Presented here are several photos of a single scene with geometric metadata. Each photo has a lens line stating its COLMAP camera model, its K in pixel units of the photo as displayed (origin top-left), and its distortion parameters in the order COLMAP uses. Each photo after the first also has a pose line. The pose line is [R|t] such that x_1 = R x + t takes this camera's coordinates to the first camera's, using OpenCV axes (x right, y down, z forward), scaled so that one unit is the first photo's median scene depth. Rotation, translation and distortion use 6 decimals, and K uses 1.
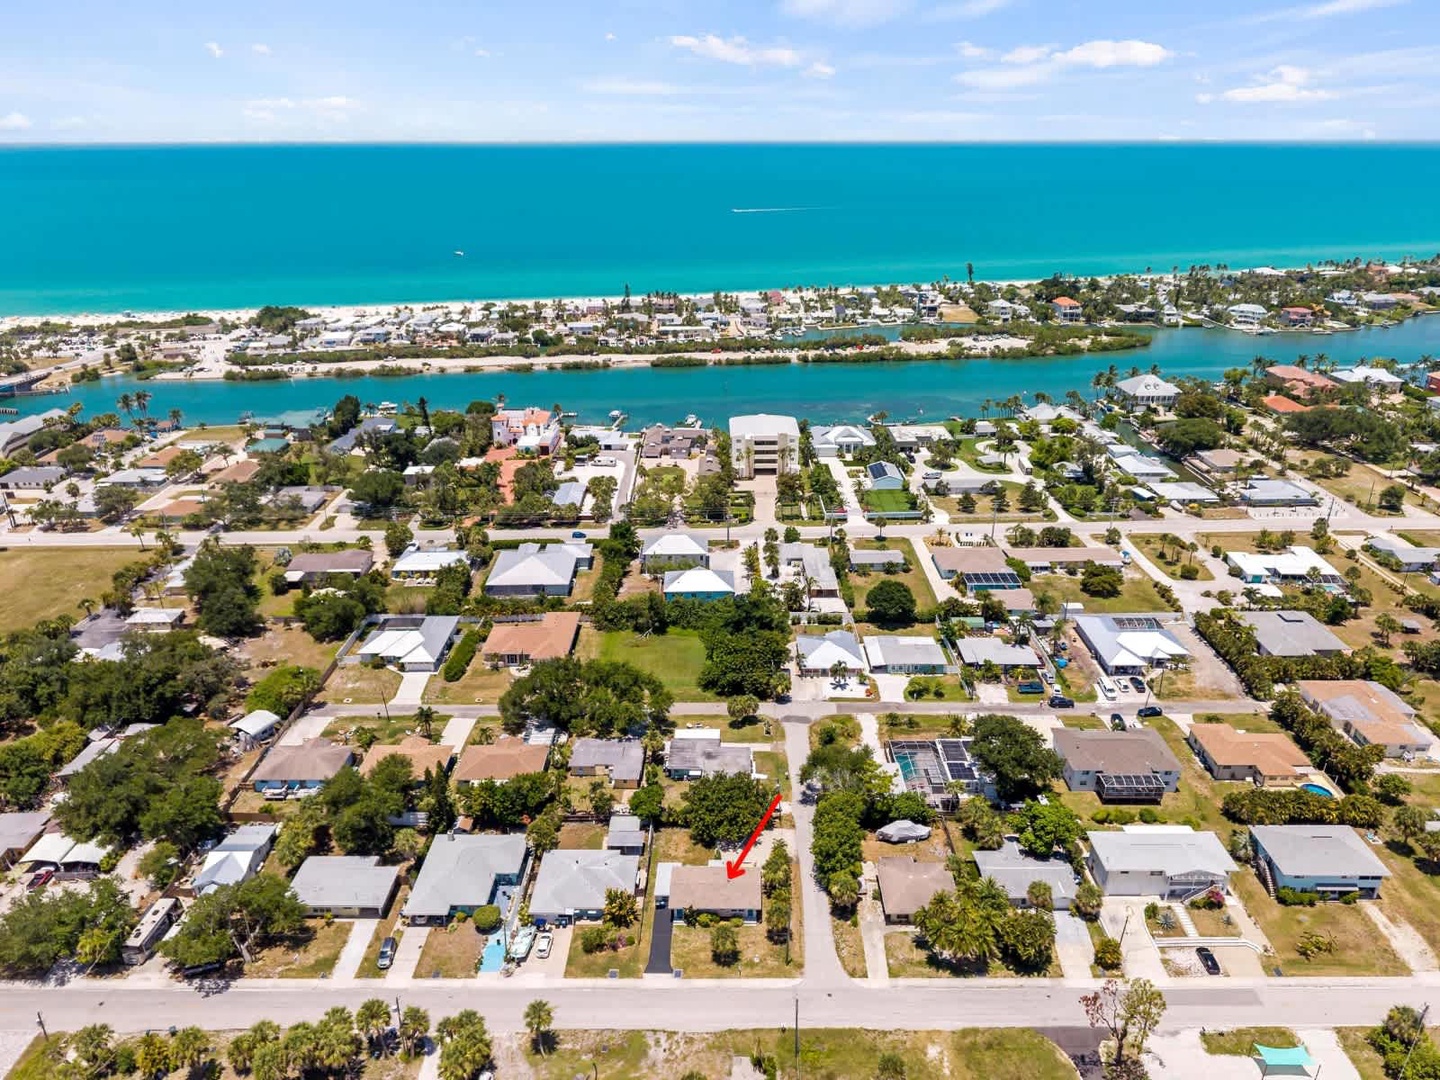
lens RADIAL K [[969.0, 0, 717.8], [0, 969.0, 540.9], [0, 0, 1]] dist [0.004077, -0.003263]
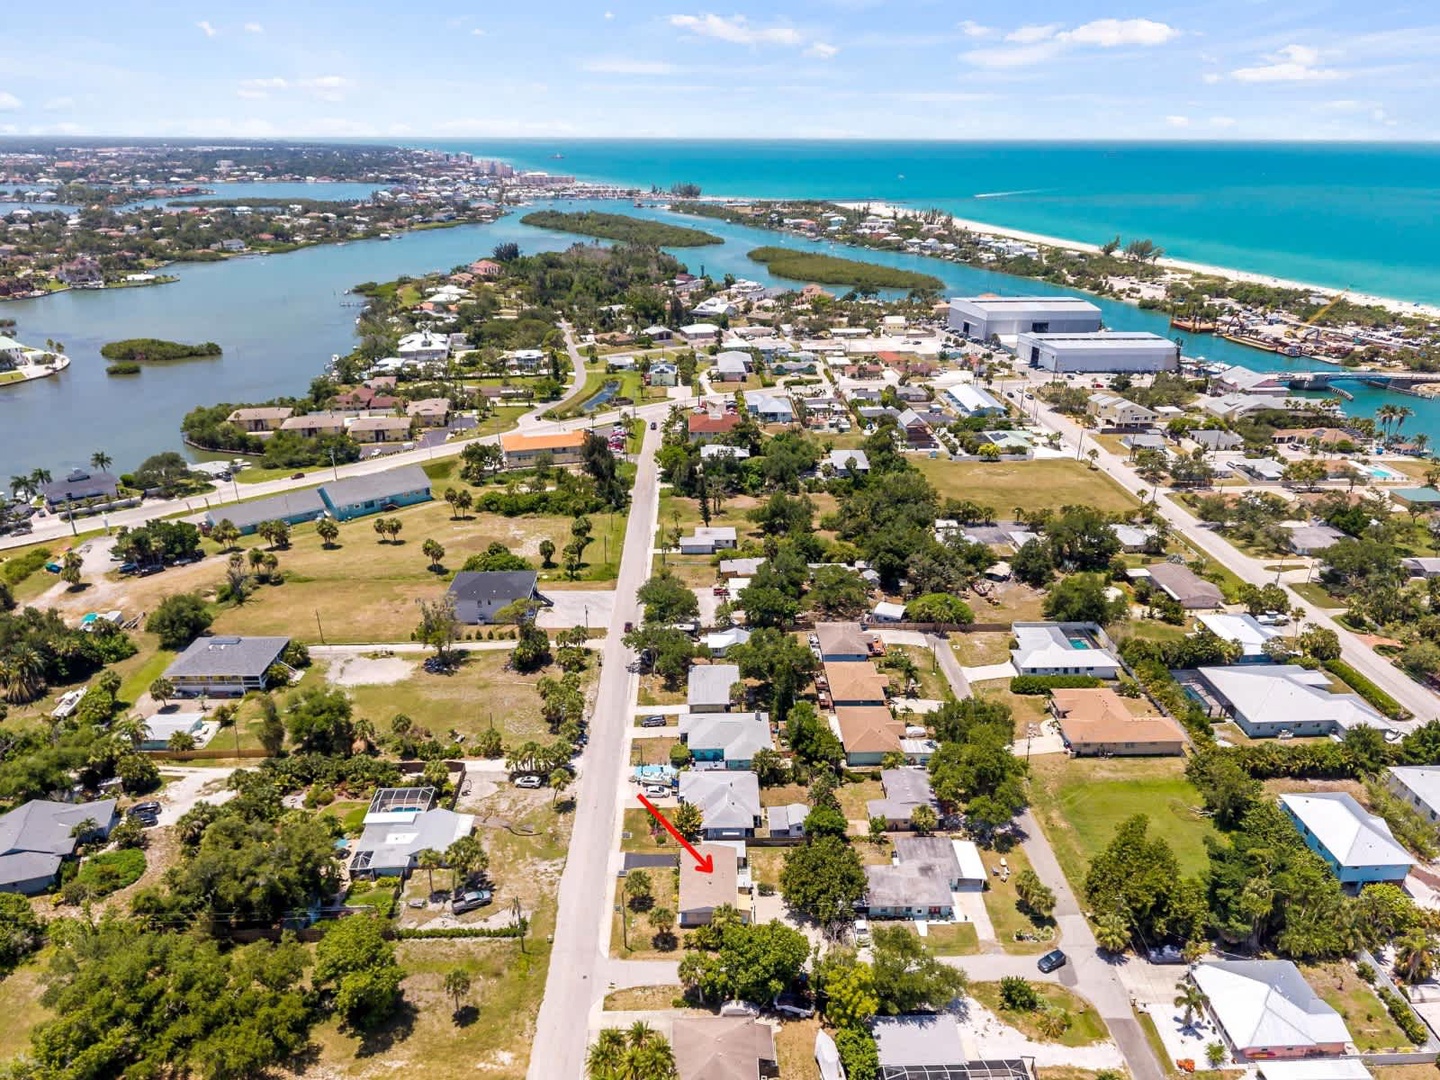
lens RADIAL K [[969.0, 0, 722.3], [0, 969.0, 538.2], [0, 0, 1]] dist [0.004077, -0.003263]
pose [[0.019007, 0.379707, -0.924911, 0.804730], [-0.381058, 0.858007, 0.344410, -0.302258], [0.924356, 0.345899, 0.160999, 0.737266]]
